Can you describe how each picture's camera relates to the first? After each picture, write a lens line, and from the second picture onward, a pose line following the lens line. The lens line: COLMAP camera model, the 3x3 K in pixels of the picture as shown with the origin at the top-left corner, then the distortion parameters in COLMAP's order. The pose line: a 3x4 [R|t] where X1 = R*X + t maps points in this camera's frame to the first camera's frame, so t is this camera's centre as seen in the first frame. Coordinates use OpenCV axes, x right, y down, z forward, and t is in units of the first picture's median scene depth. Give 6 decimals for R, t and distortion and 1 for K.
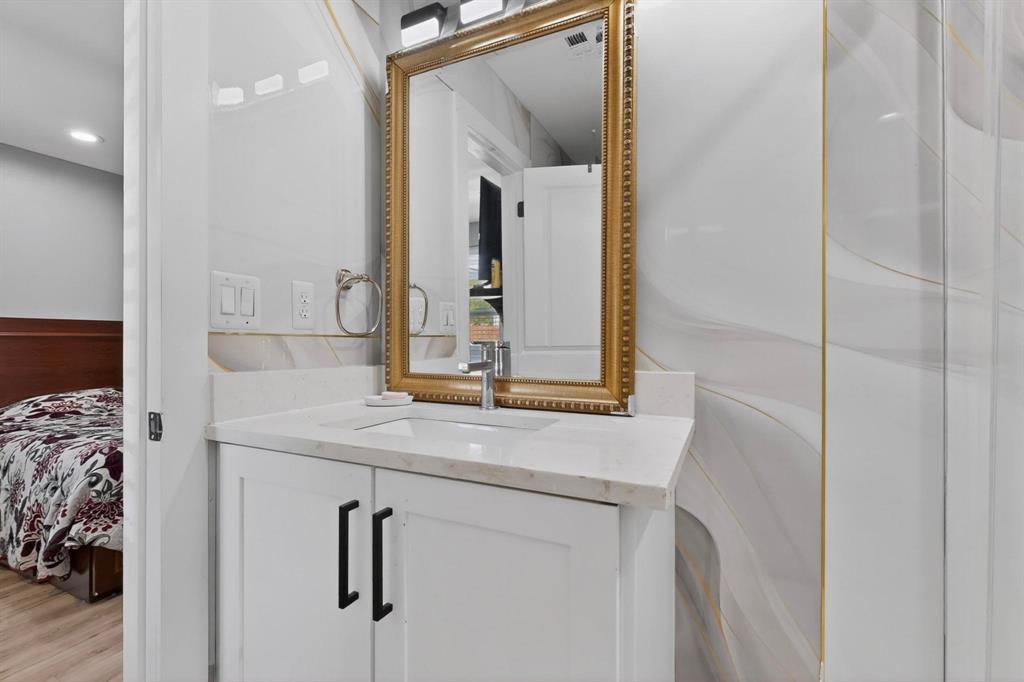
lens RADIAL K [[454.6, 0, 512.0], [0, 454.6, 341.0], [0, 0, 1]] dist [0.014913, -0.000034]
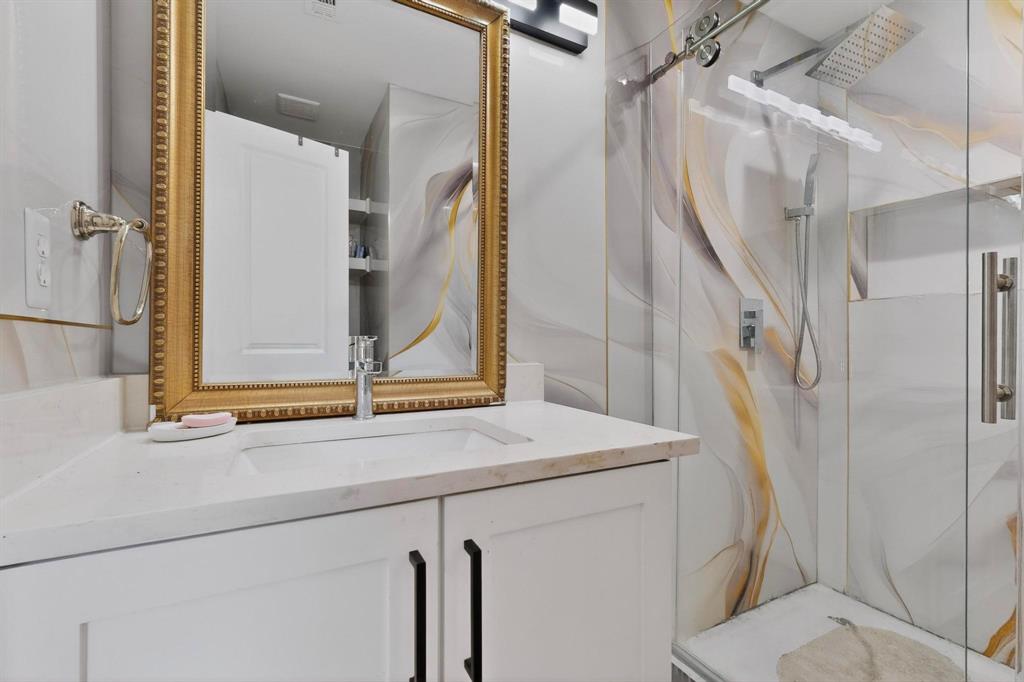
lens RADIAL K [[454.6, 0, 512.0], [0, 454.6, 341.0], [0, 0, 1]] dist [0.014913, -0.000034]
pose [[0.591004, 0.001109, 0.806668, -0.620973], [-0.004505, 0.999988, 0.001925, 0.007288], [-0.806656, -0.004772, 0.591002, 0.325976]]
